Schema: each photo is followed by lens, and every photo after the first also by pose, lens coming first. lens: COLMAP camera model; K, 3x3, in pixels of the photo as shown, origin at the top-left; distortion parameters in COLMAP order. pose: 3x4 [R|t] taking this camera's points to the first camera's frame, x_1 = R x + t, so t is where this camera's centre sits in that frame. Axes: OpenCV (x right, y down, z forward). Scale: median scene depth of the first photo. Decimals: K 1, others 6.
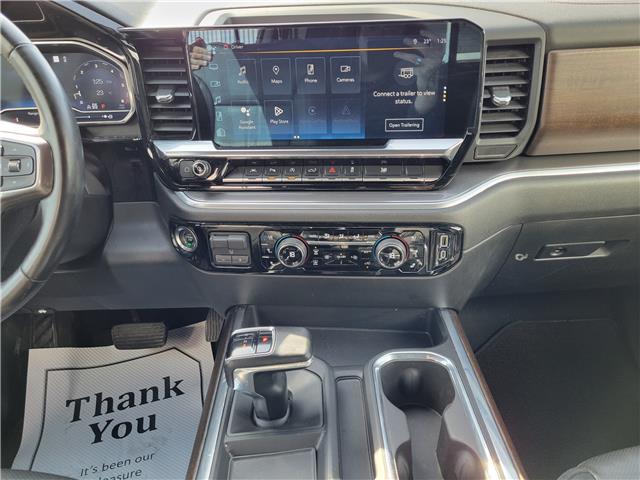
lens RADIAL K [[490.2, 0, 331.7], [0, 490.2, 240.2], [0, 0, 1]] dist [0.032369, -0.004781]
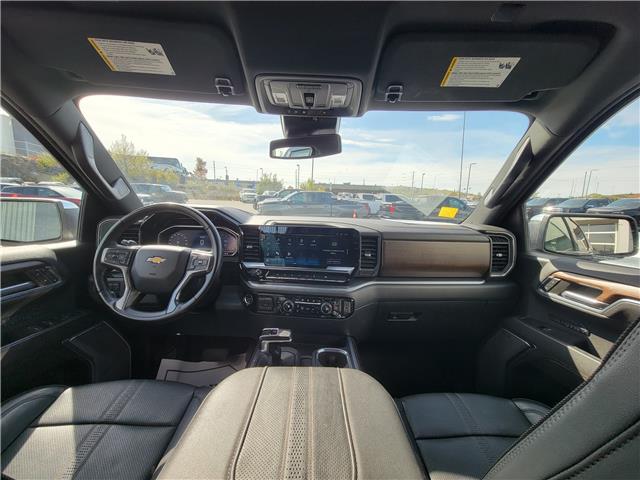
lens RADIAL K [[260.2, 0, 322.8], [0, 260.2, 240.6], [0, 0, 1]] dist [0.002072, 0.000227]
pose [[0.997890, 0.064896, 0.002239, 0.072630], [-0.059619, 0.929327, -0.364413, 0.194337], [-0.025730, 0.363510, 0.931235, -0.411614]]
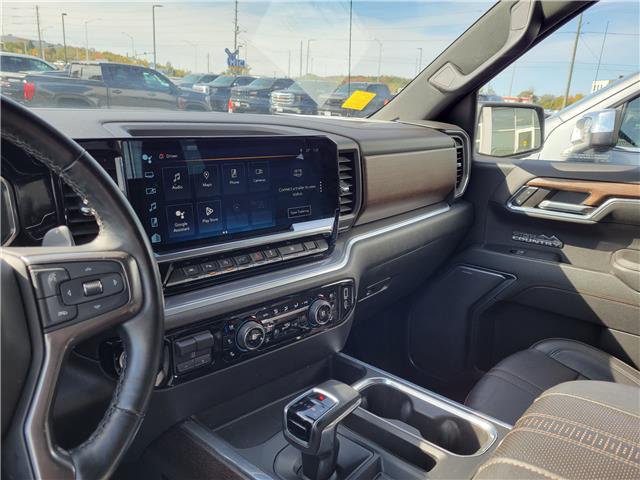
lens RADIAL K [[481.5, 0, 321.7], [0, 481.5, 242.4], [0, 0, 1]] dist [0.050164, -0.049816]
pose [[0.676810, -0.139117, 0.722894, -0.706704], [0.293609, 0.951510, -0.091778, -0.026487], [-0.675072, 0.274364, 0.684837, 0.122520]]
